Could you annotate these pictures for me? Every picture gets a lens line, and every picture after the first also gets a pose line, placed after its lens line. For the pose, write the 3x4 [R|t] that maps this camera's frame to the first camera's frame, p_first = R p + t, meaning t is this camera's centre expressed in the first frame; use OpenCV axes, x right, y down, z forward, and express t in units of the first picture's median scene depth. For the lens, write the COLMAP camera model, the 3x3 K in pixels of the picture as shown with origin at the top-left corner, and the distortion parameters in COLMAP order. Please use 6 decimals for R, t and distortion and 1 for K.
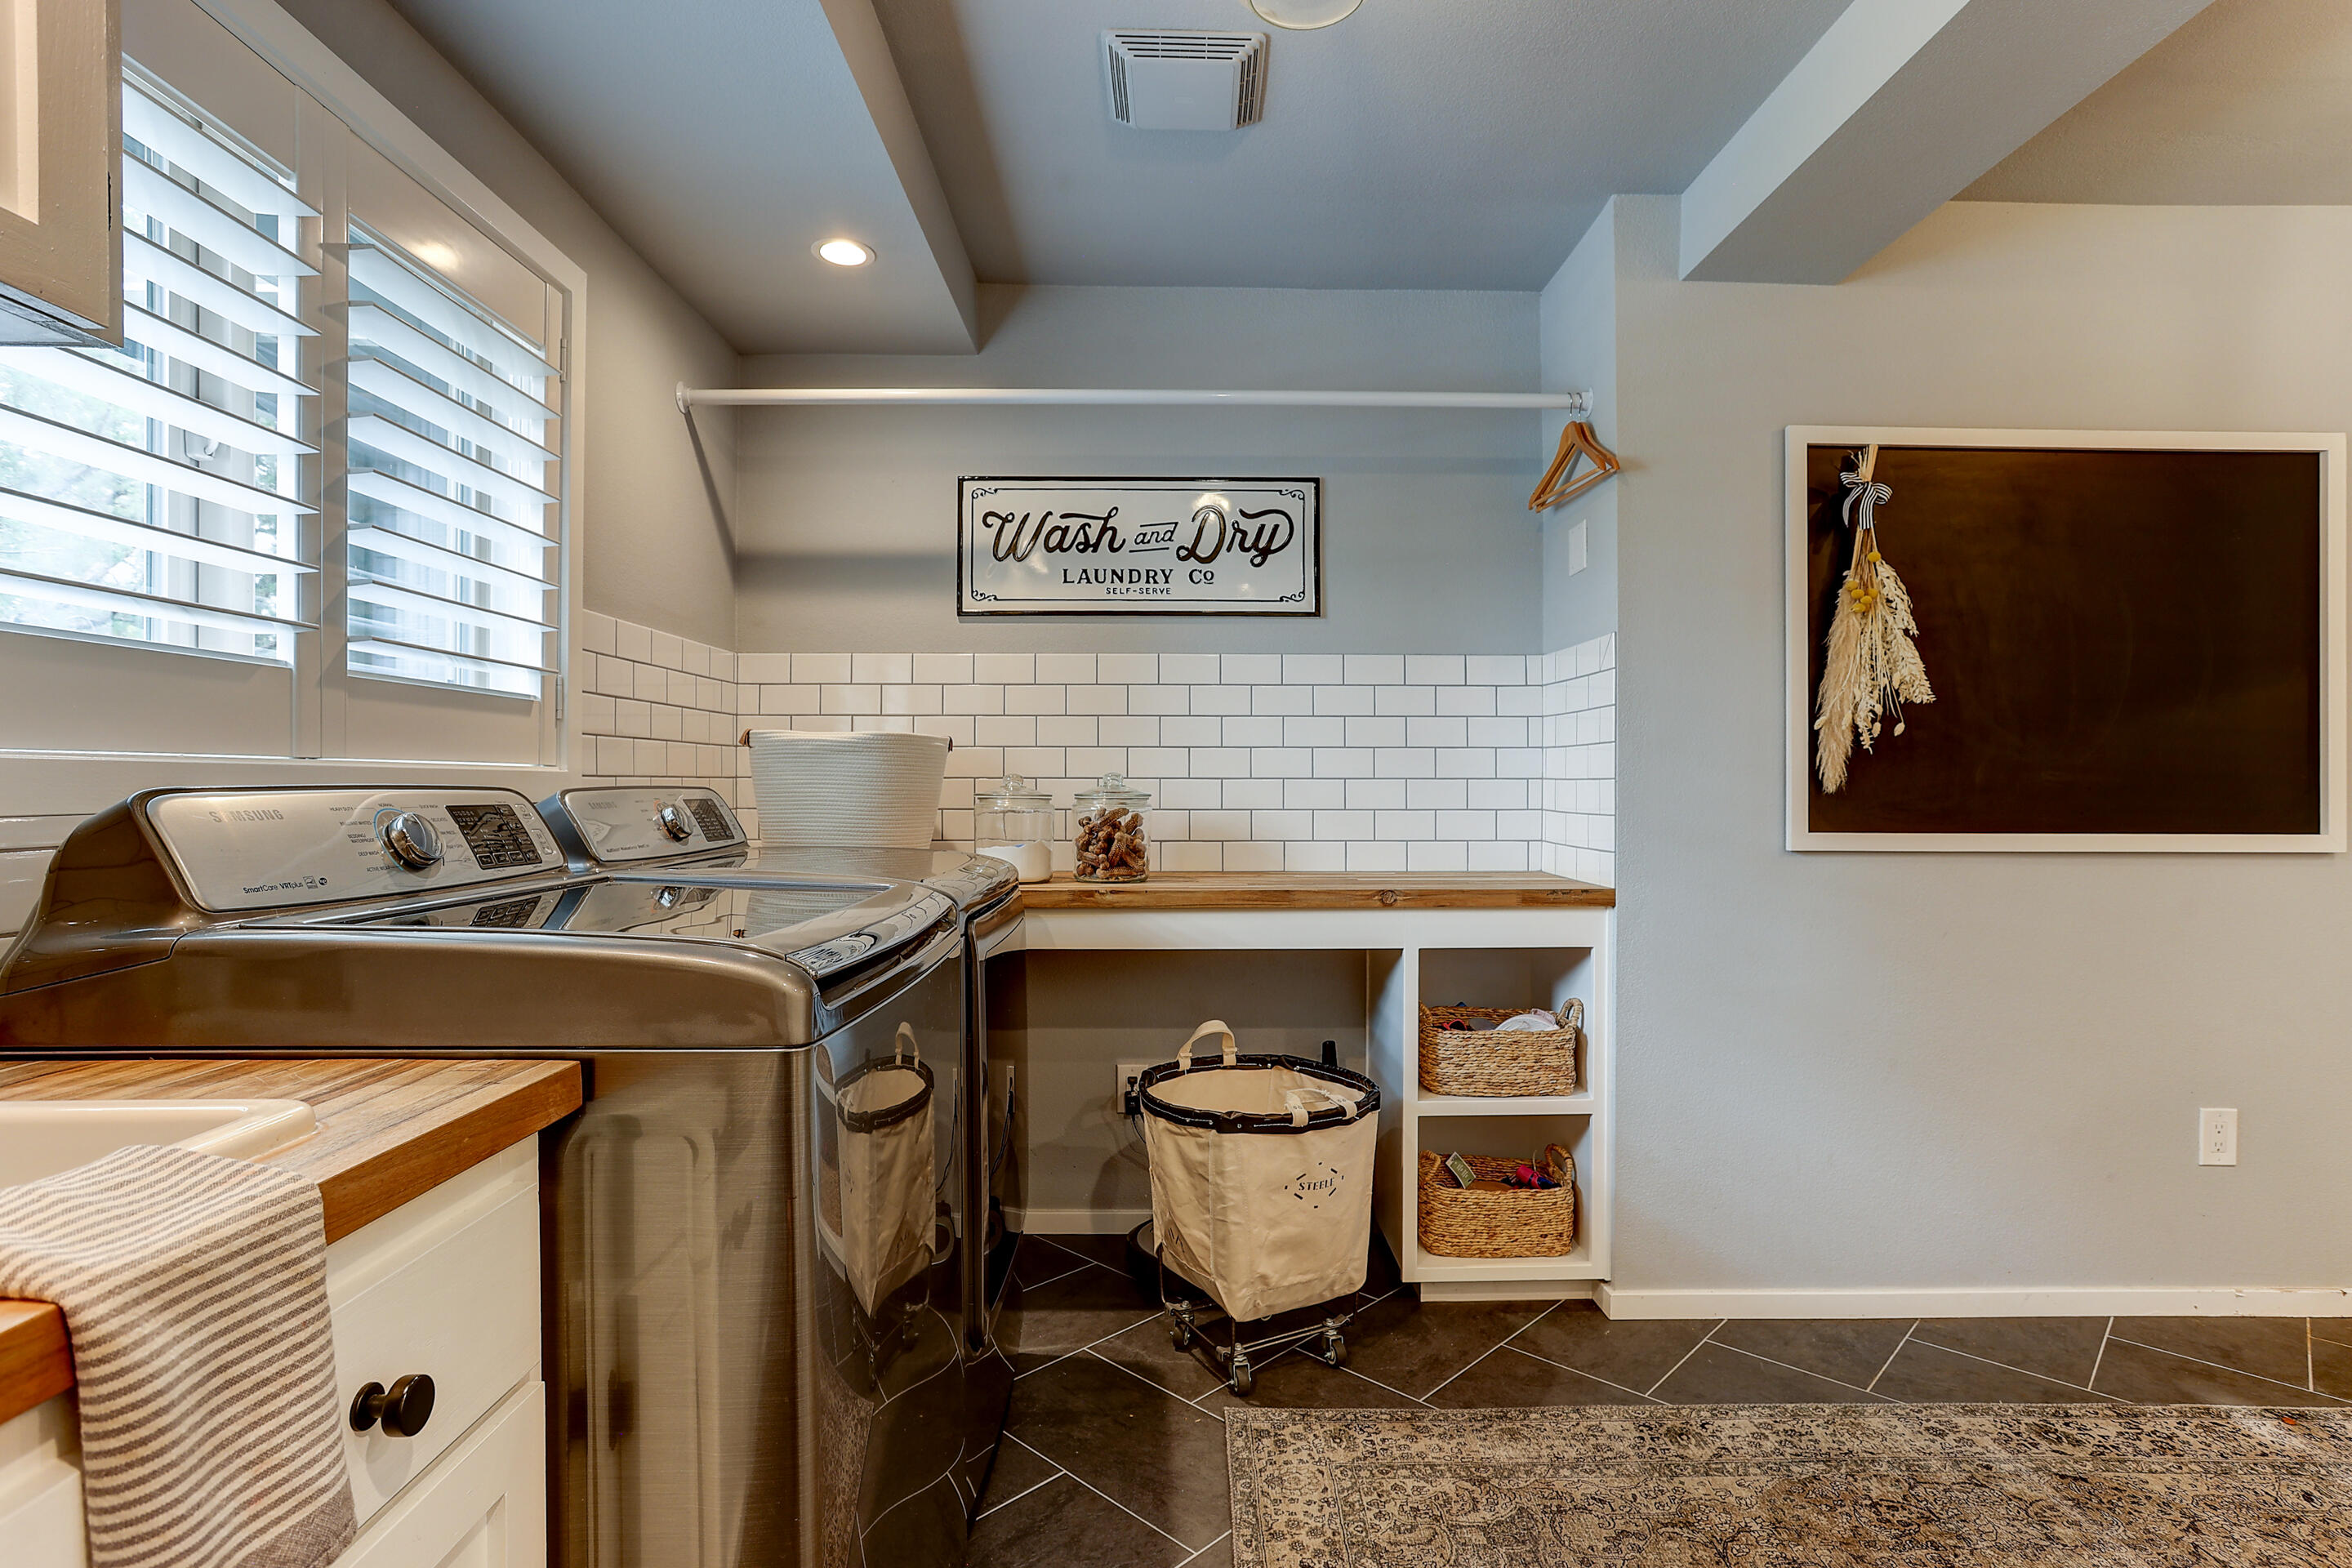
lens RADIAL K [[1166.3, 0, 1172.6], [0, 1166.3, 798.8], [0, 0, 1]] dist [-0.056757, 0.034489]
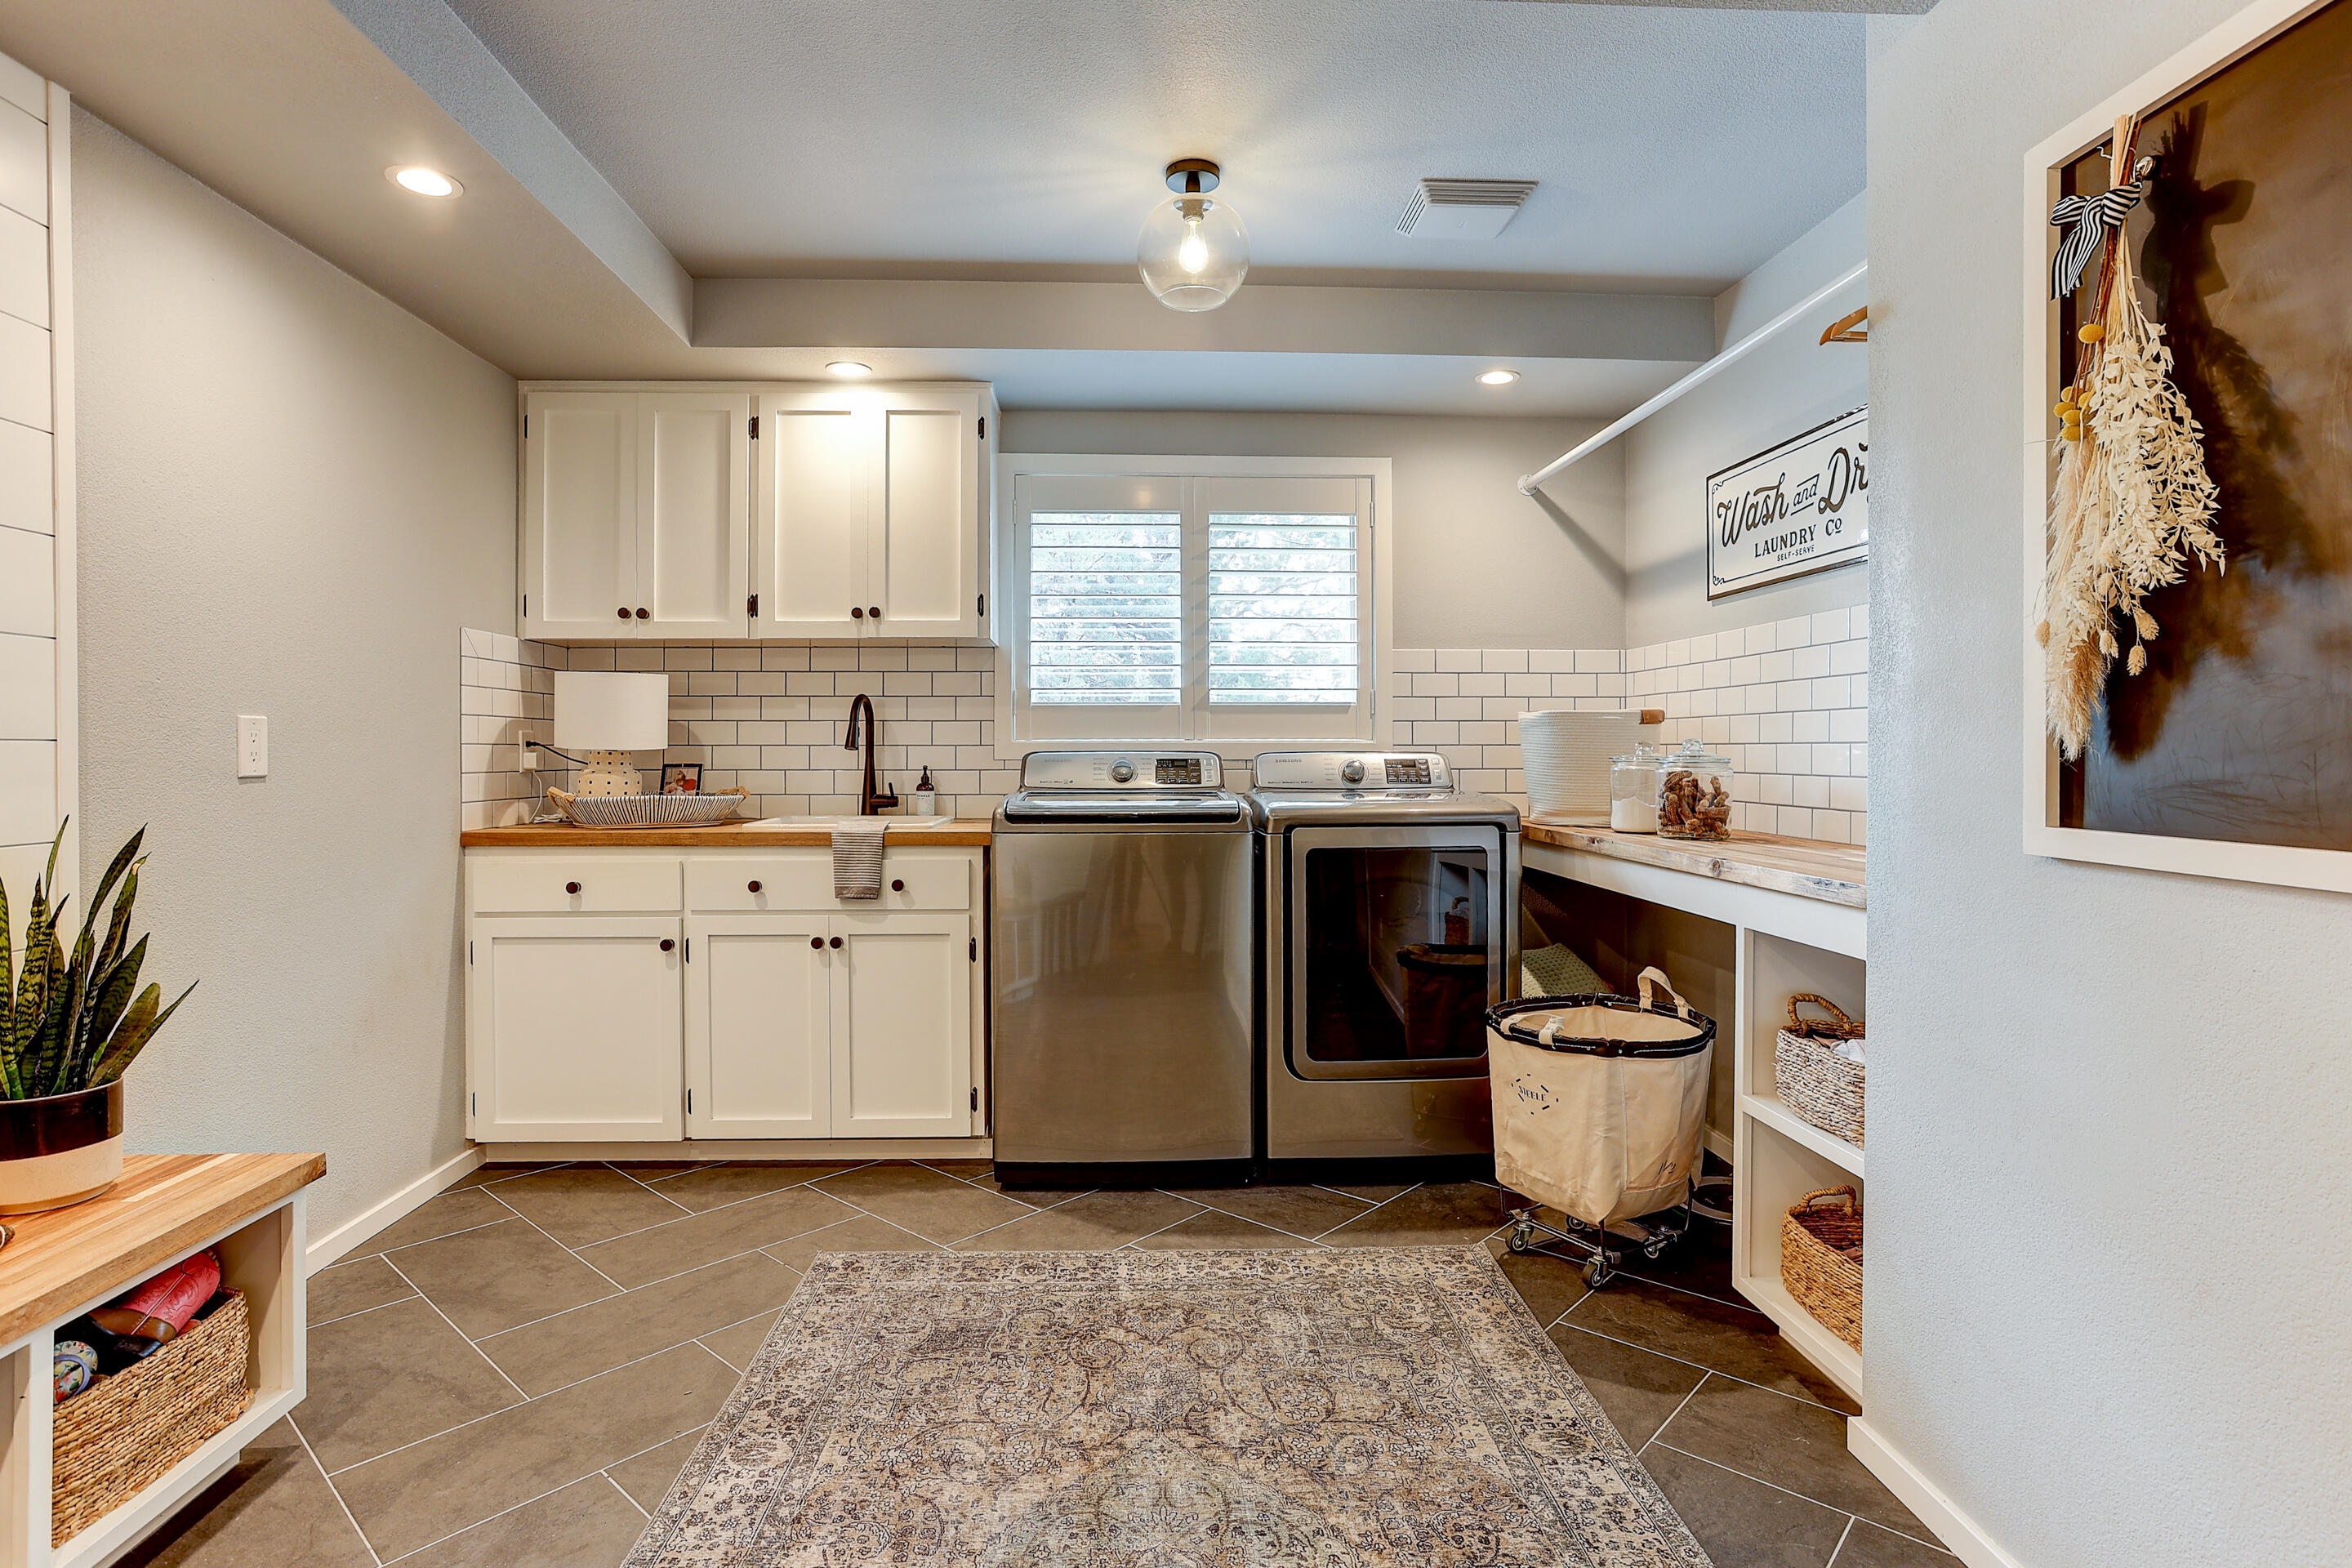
lens RADIAL K [[1190.6, 0, 1175.4], [0, 1190.6, 793.3], [0, 0, 1]] dist [-0.062952, 0.037744]
pose [[0.042312, 0.034566, -0.998506, 0.945668], [-0.011129, 0.999356, 0.034124, -0.003295], [0.999042, 0.009668, 0.042669, 0.435897]]
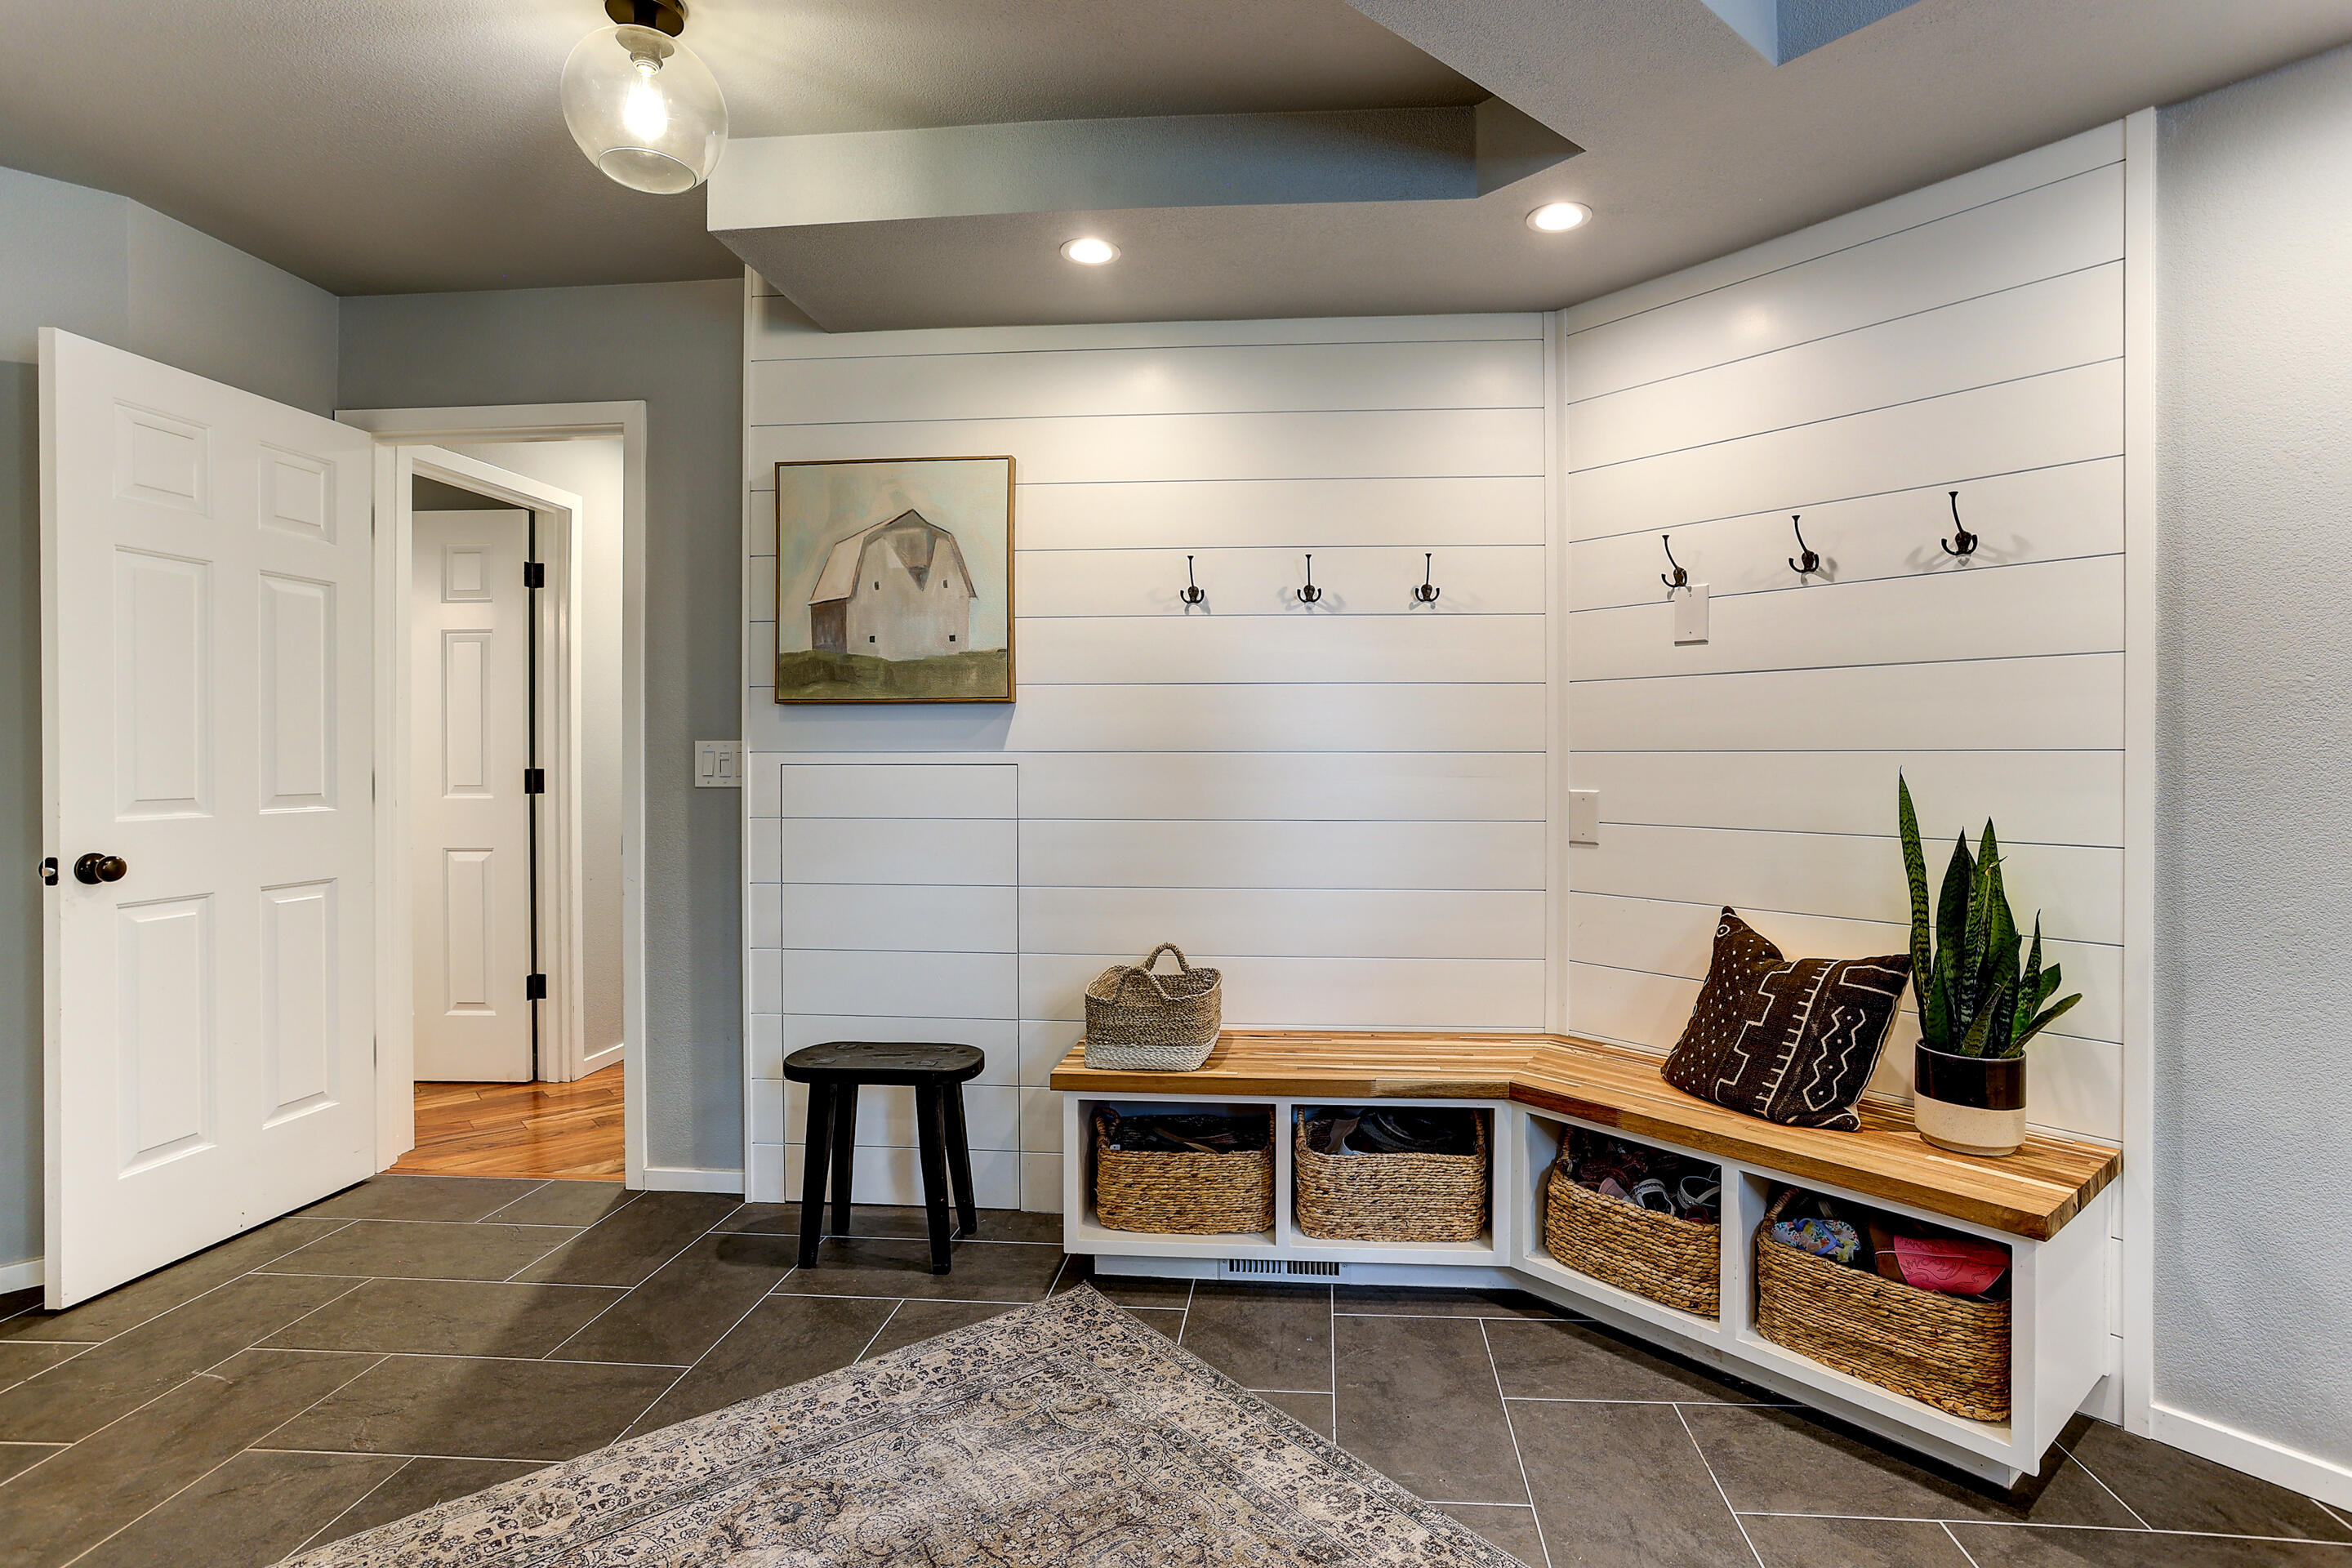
lens RADIAL K [[1137.0, 0, 1196.9], [0, 1137.0, 792.4], [0, 0, 1]] dist [-0.046046, 0.016751]
pose [[-0.638946, -0.025542, 0.768827, 0.137716], [0.006389, 0.999238, 0.038506, -0.007324], [-0.769225, 0.029515, -0.638296, 0.656176]]
